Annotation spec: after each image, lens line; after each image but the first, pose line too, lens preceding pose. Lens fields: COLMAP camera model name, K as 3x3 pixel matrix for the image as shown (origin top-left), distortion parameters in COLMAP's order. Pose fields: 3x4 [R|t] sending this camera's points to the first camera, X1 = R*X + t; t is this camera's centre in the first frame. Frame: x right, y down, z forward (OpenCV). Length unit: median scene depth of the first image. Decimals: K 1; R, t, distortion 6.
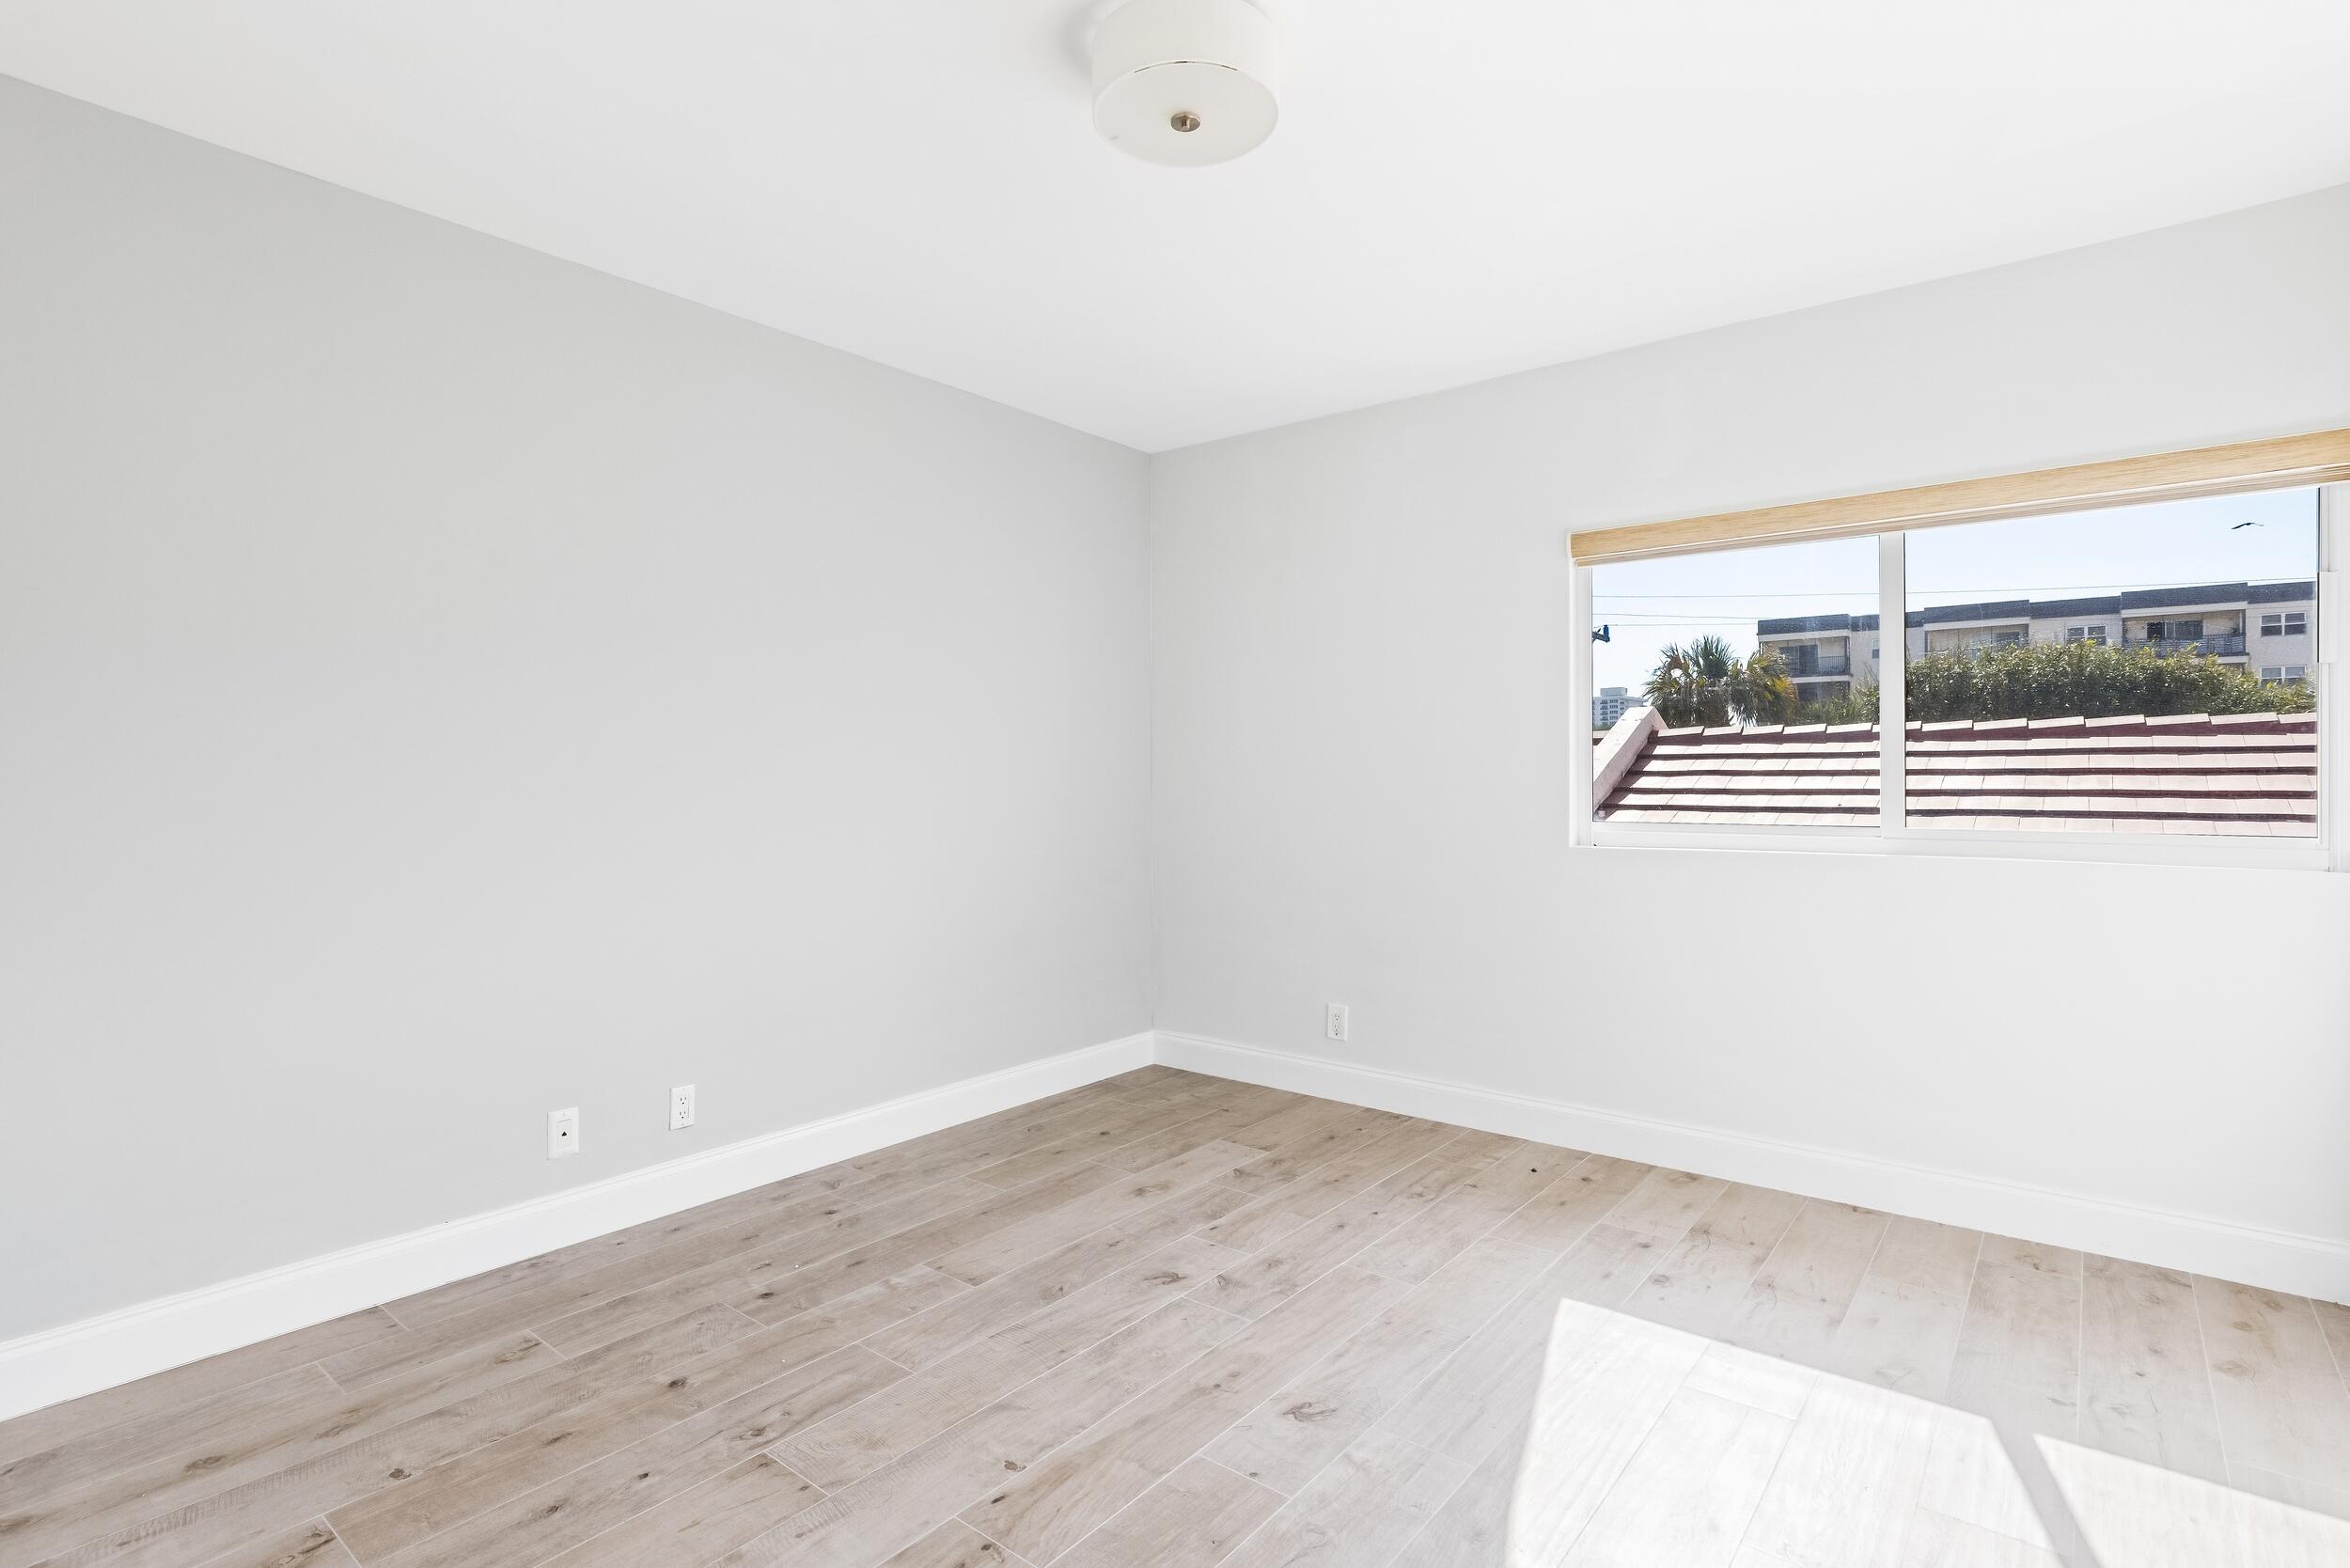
lens RADIAL K [[1166.6, 0, 1192.1], [0, 1166.6, 782.4], [0, 0, 1]] dist [-0.002588, -0.000707]
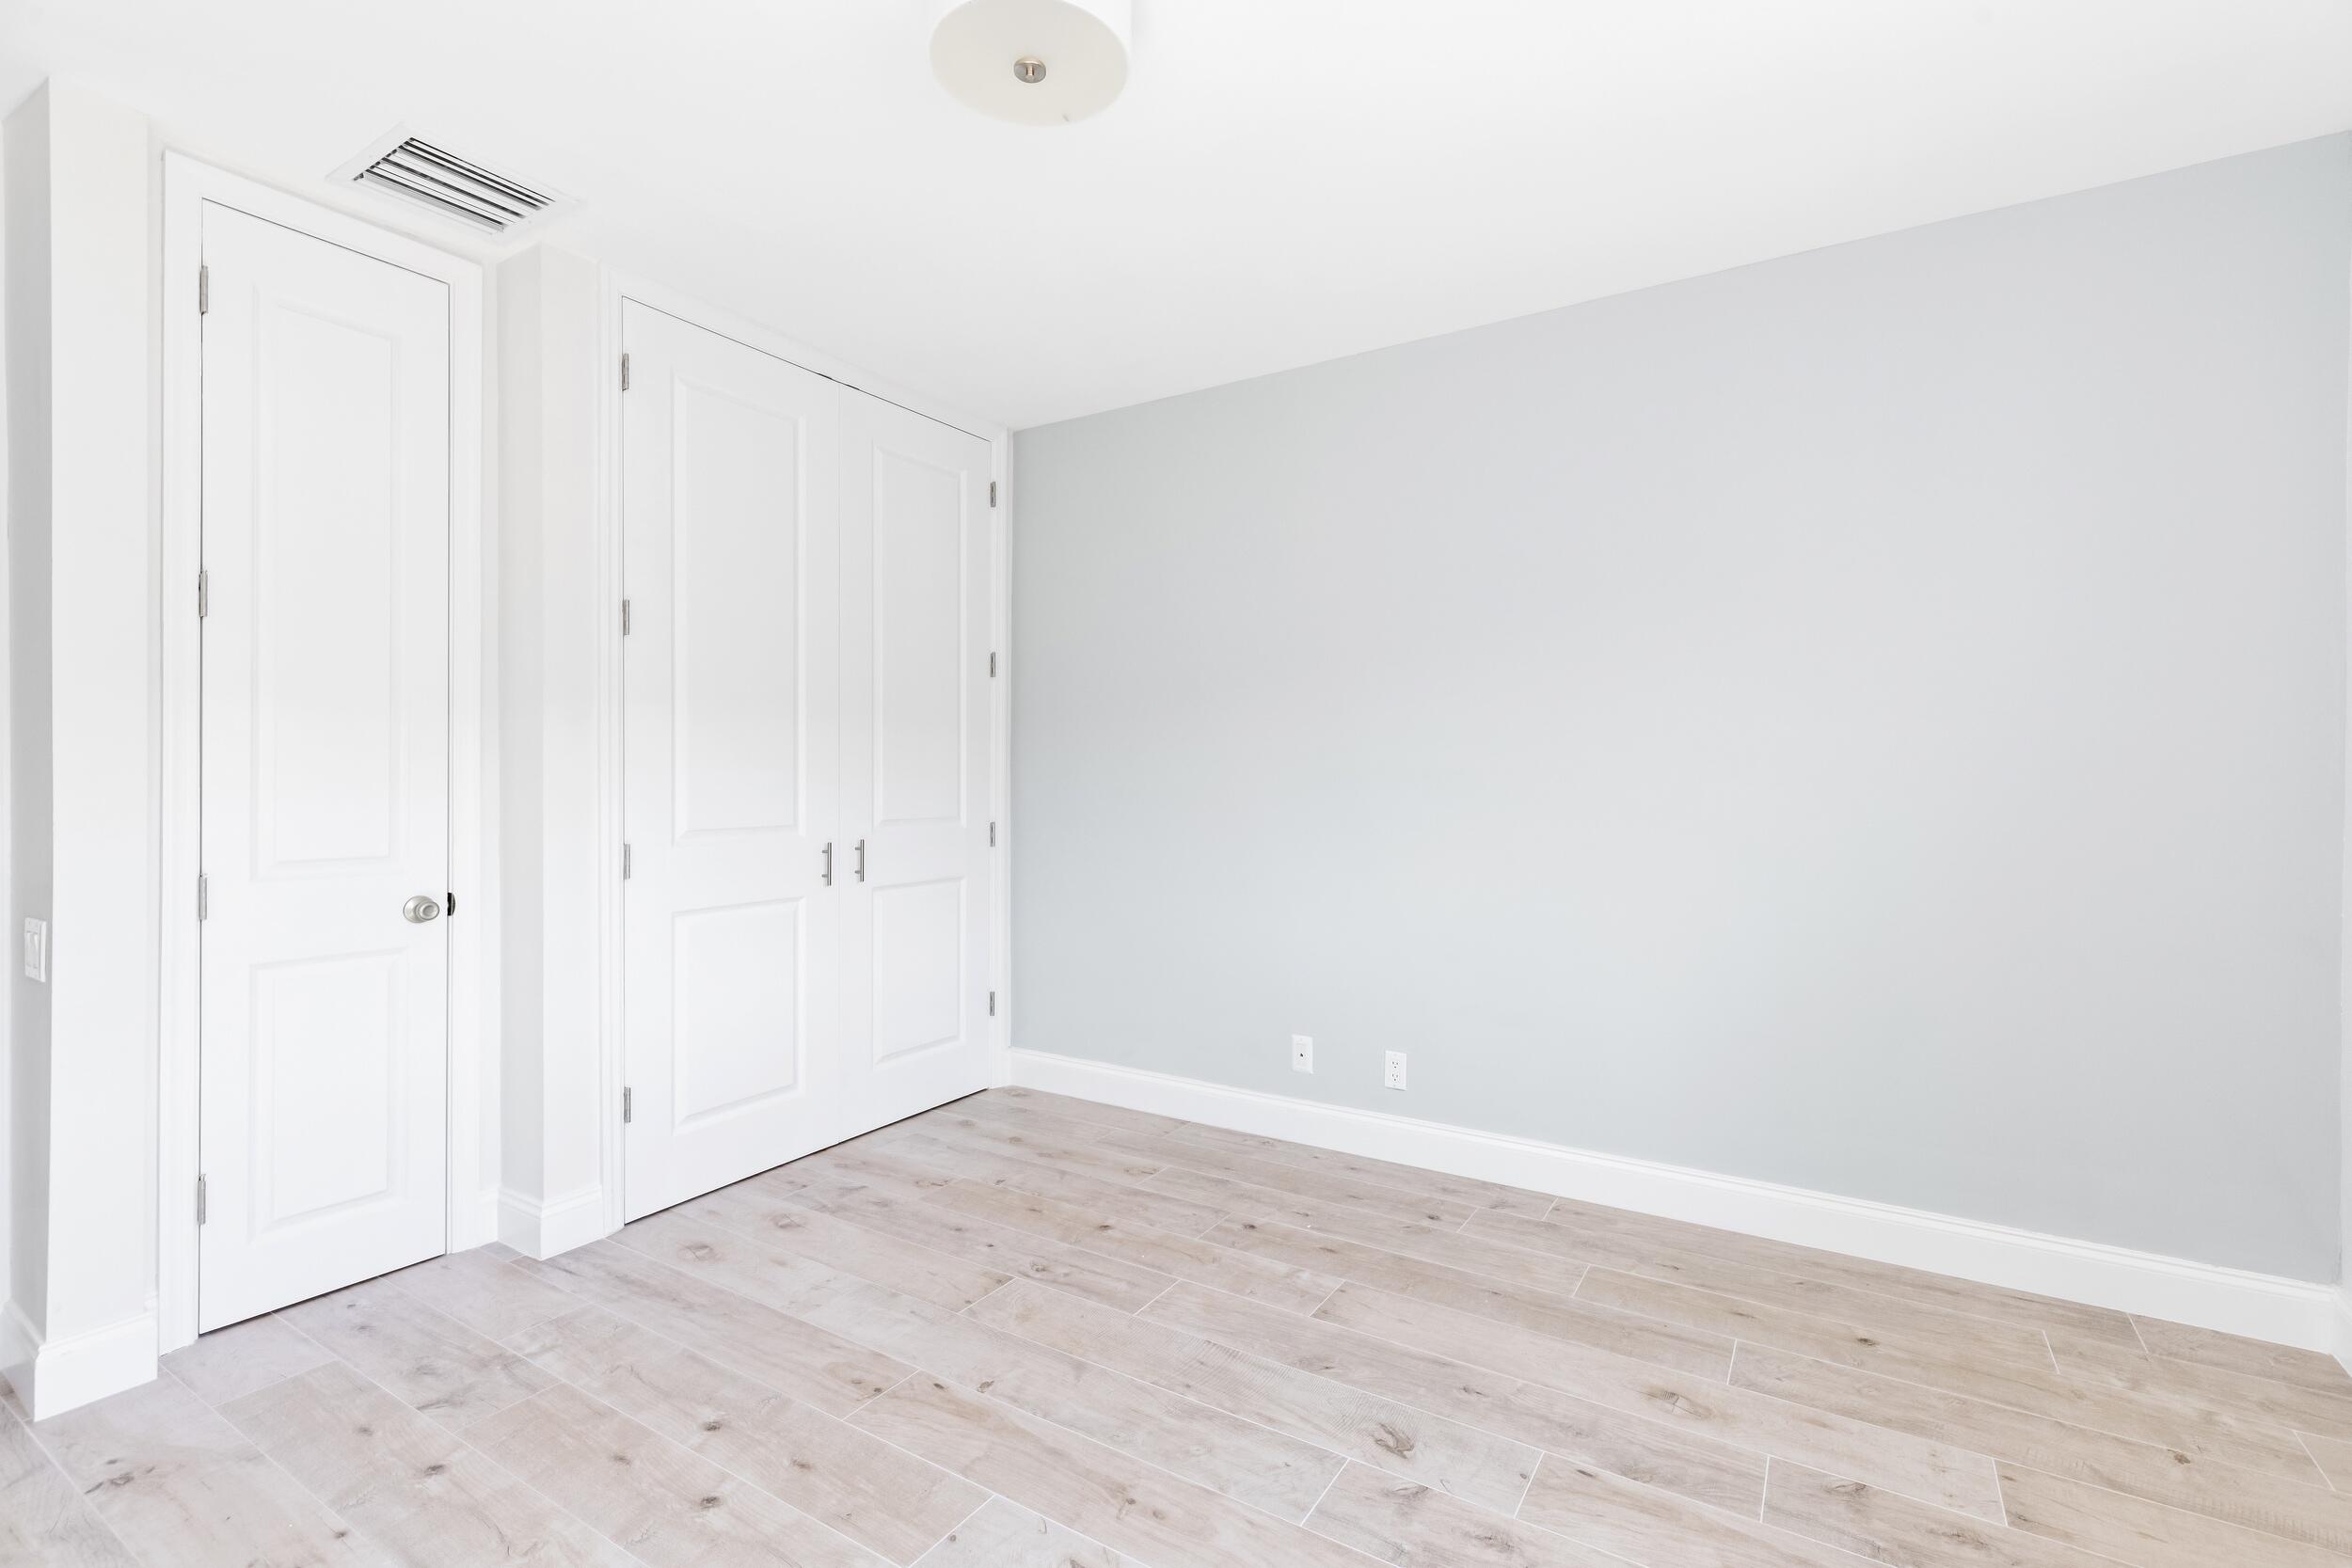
lens RADIAL K [[1091.9, 0, 1177.6], [0, 1091.9, 771.1], [0, 0, 1]] dist [0.003046, 0.000133]
pose [[0.091551, 0.002791, -0.995796, 0.645032], [-0.008609, 0.999961, 0.002011, -0.010246], [0.995763, 0.008389, 0.091572, 0.760437]]
